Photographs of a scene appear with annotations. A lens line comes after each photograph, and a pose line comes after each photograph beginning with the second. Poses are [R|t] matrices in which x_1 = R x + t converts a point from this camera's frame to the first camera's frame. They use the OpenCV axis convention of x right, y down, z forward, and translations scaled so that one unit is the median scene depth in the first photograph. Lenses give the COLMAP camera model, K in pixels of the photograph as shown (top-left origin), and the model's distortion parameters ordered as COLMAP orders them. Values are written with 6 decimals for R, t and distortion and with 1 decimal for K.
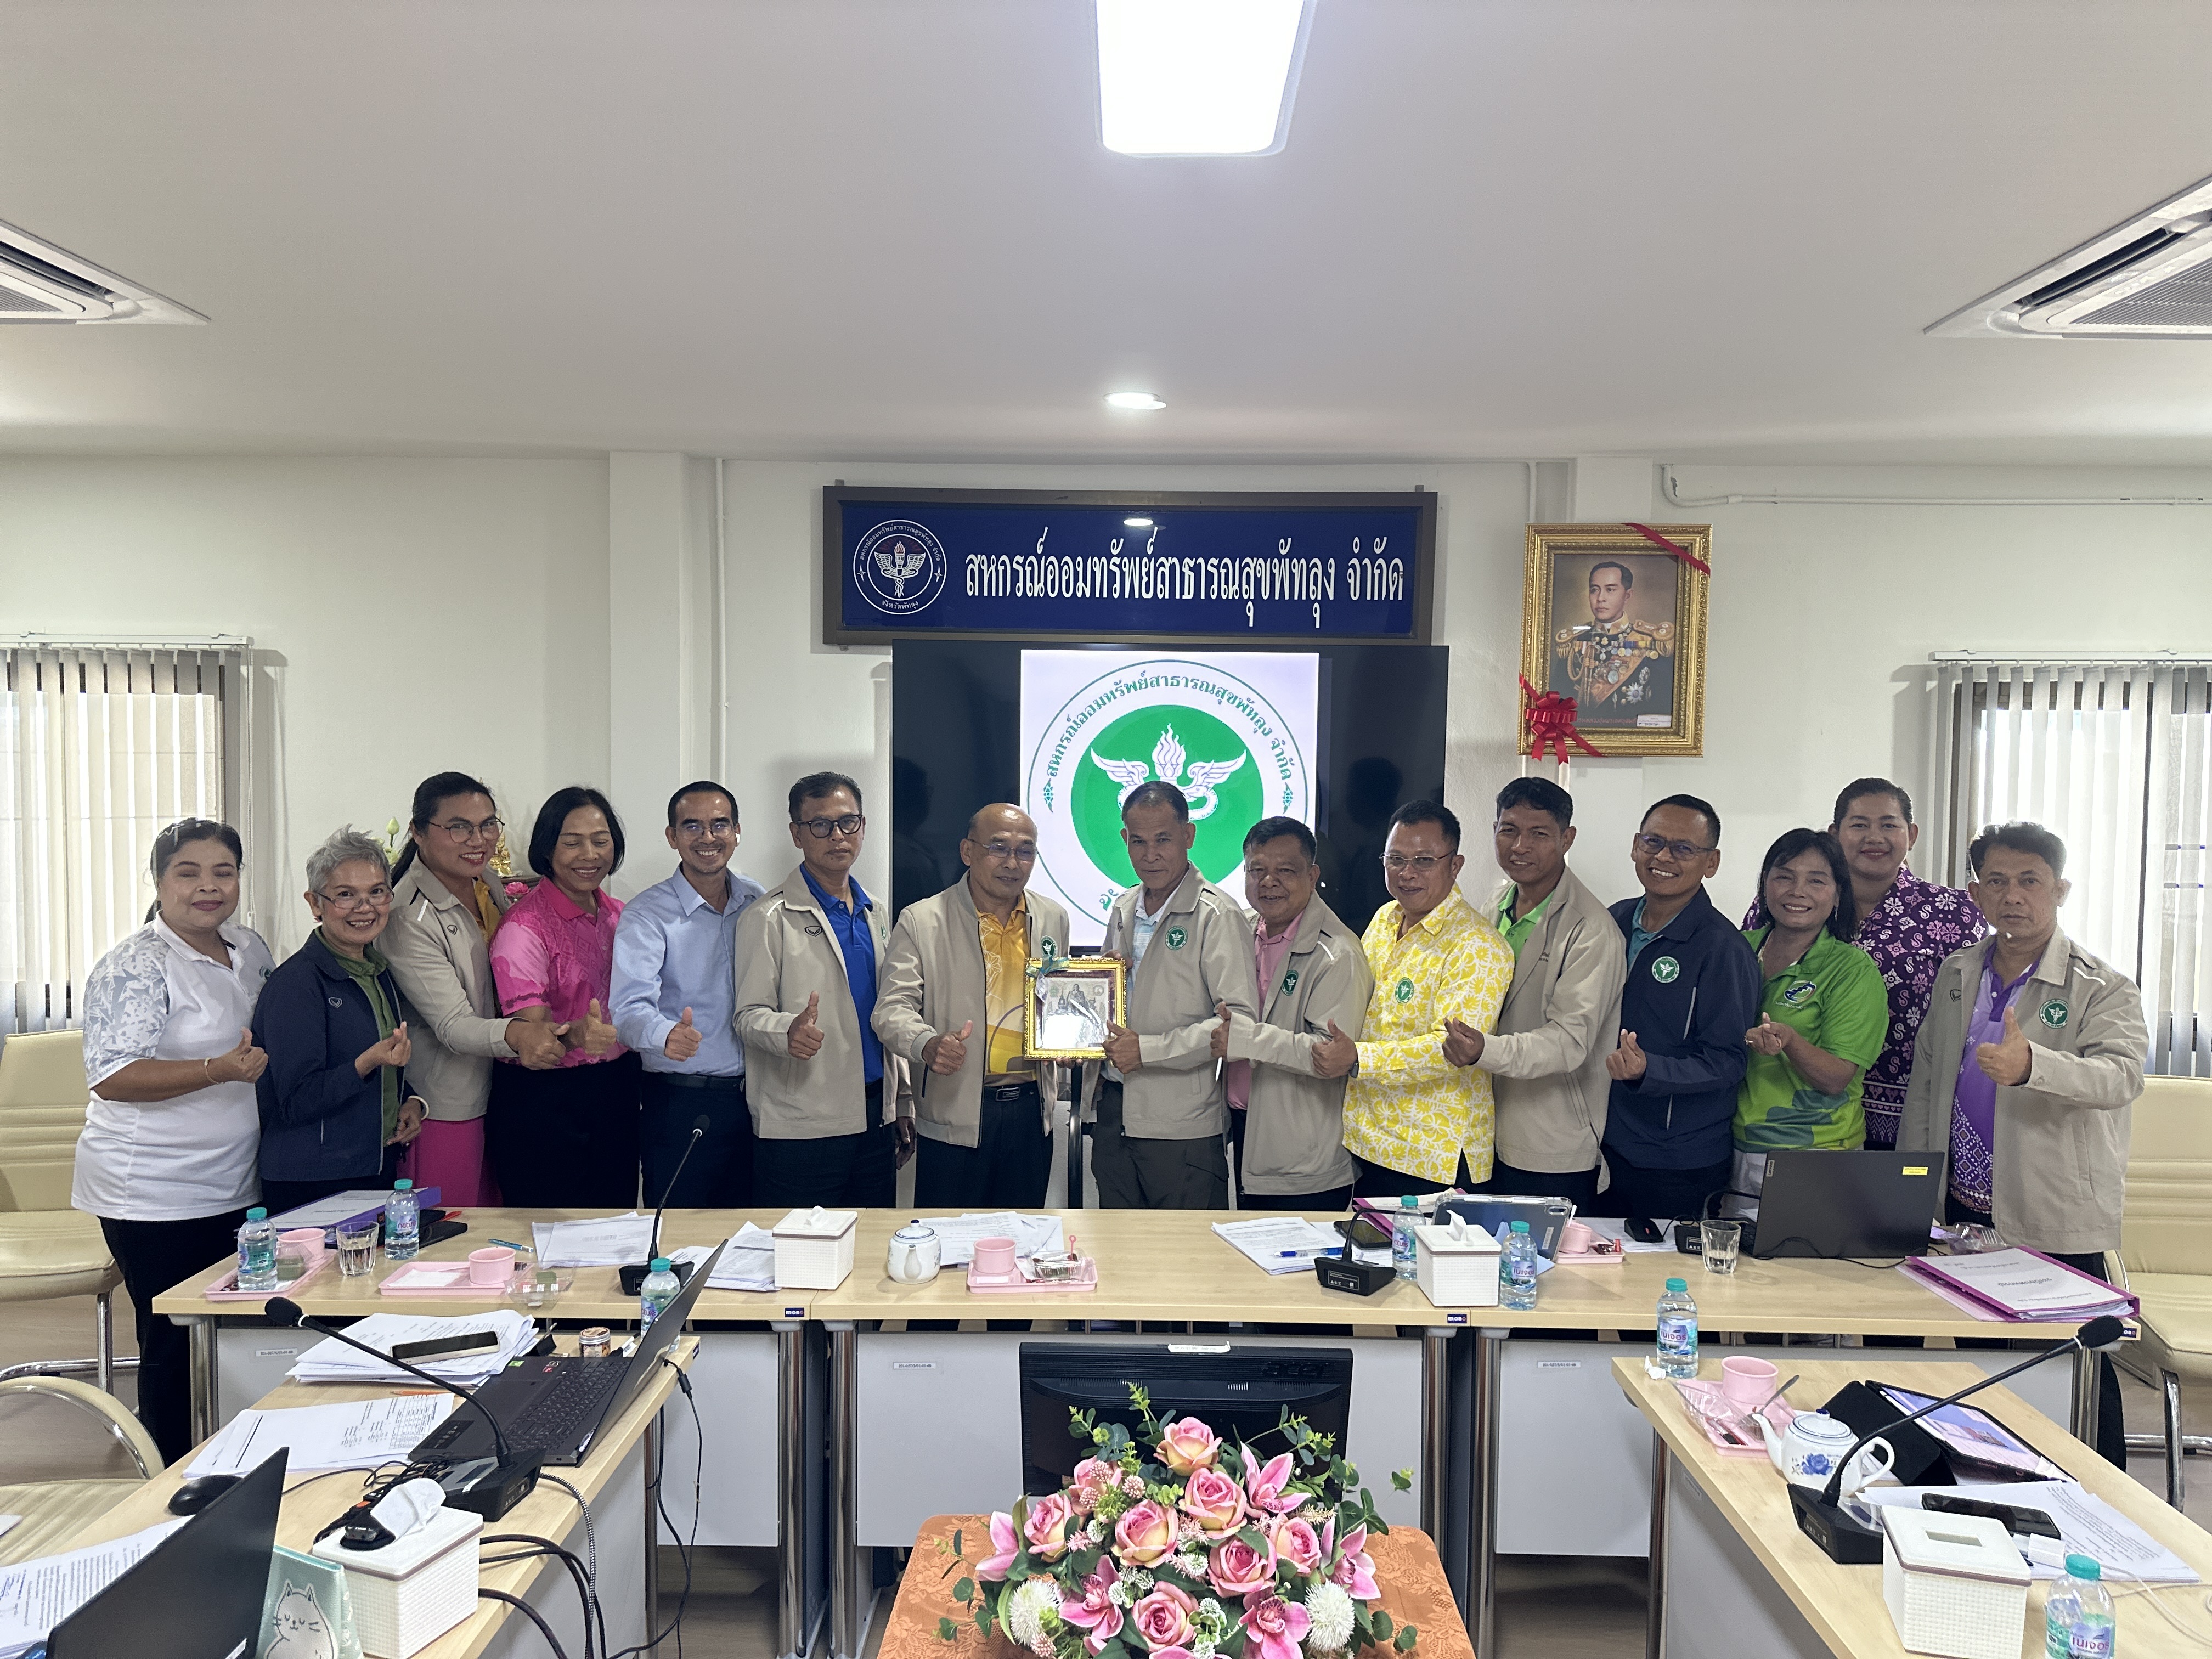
lens RADIAL K [[1546.1, 0, 1110.7], [0, 1546.1, 829.1], [0, 0, 1]] dist [0.064436, -0.090916]
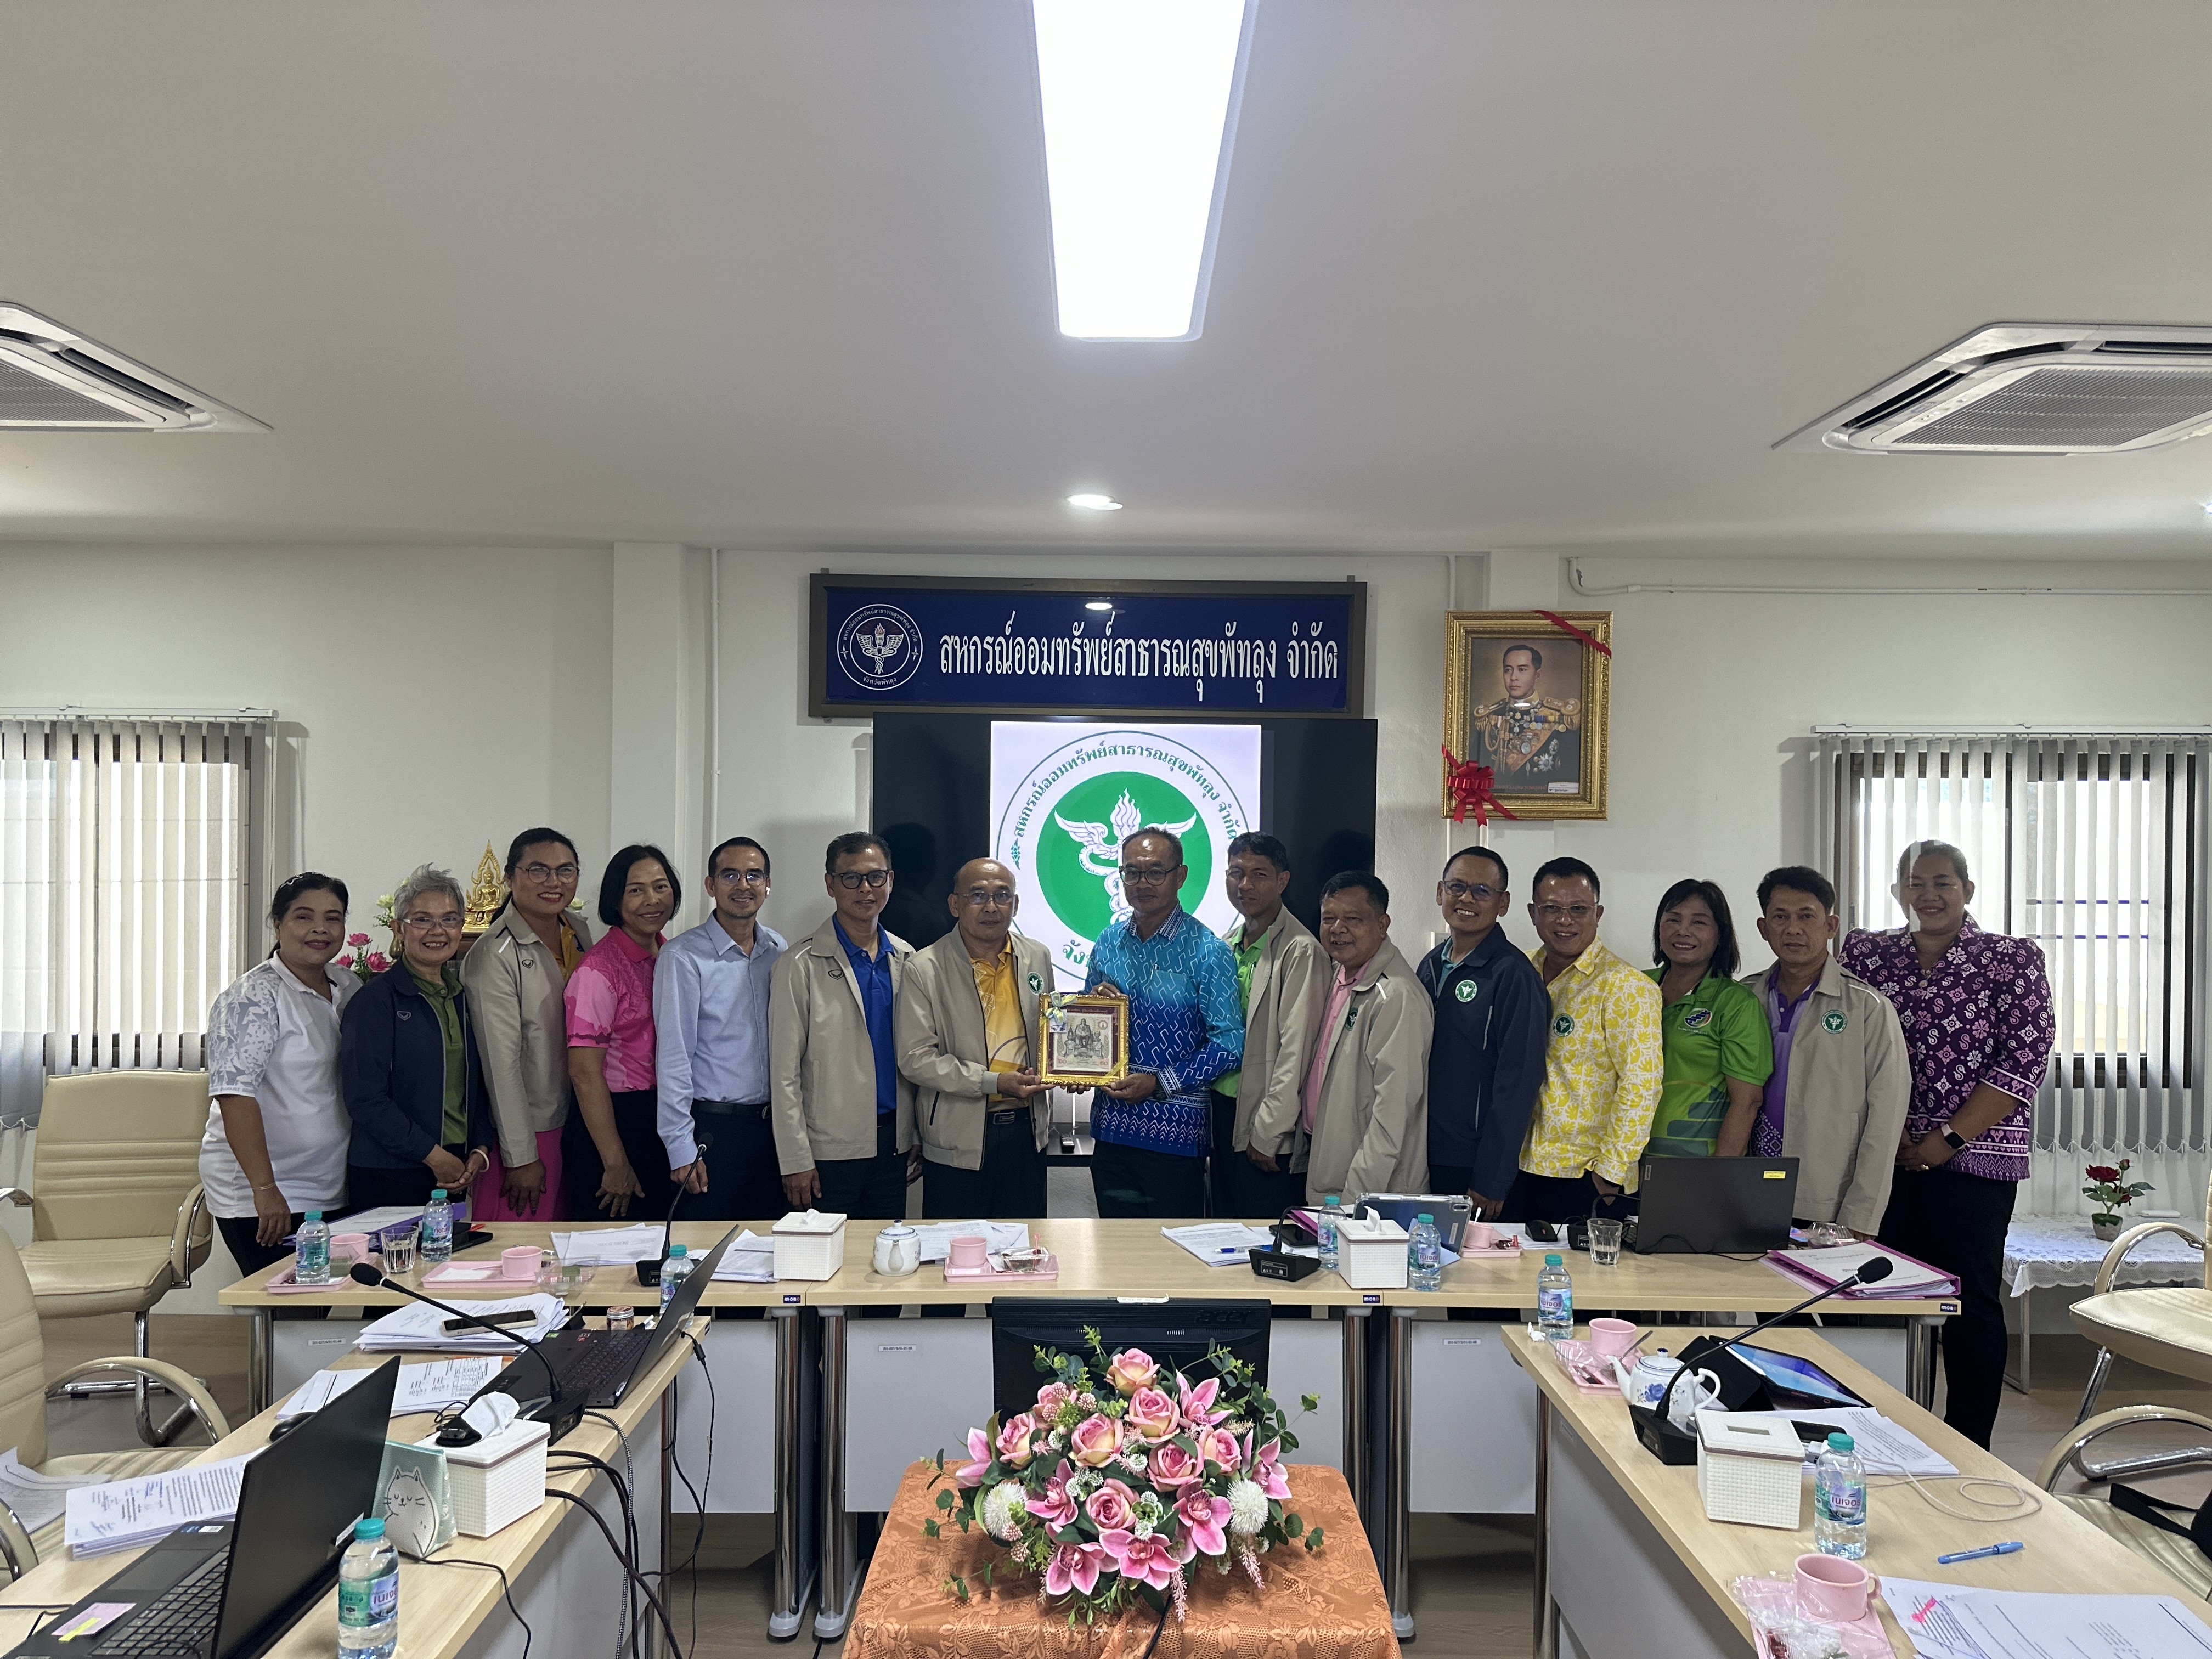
lens RADIAL K [[1546.1, 0, 1119.0], [0, 1546.1, 828.3], [0, 0, 1]] dist [0.064436, -0.090916]
pose [[0.999621, -0.000551, 0.027506, 0.002921], [0.001926, 0.998749, -0.049971, 0.015643], [-0.027444, 0.050005, 0.998372, -0.101798]]
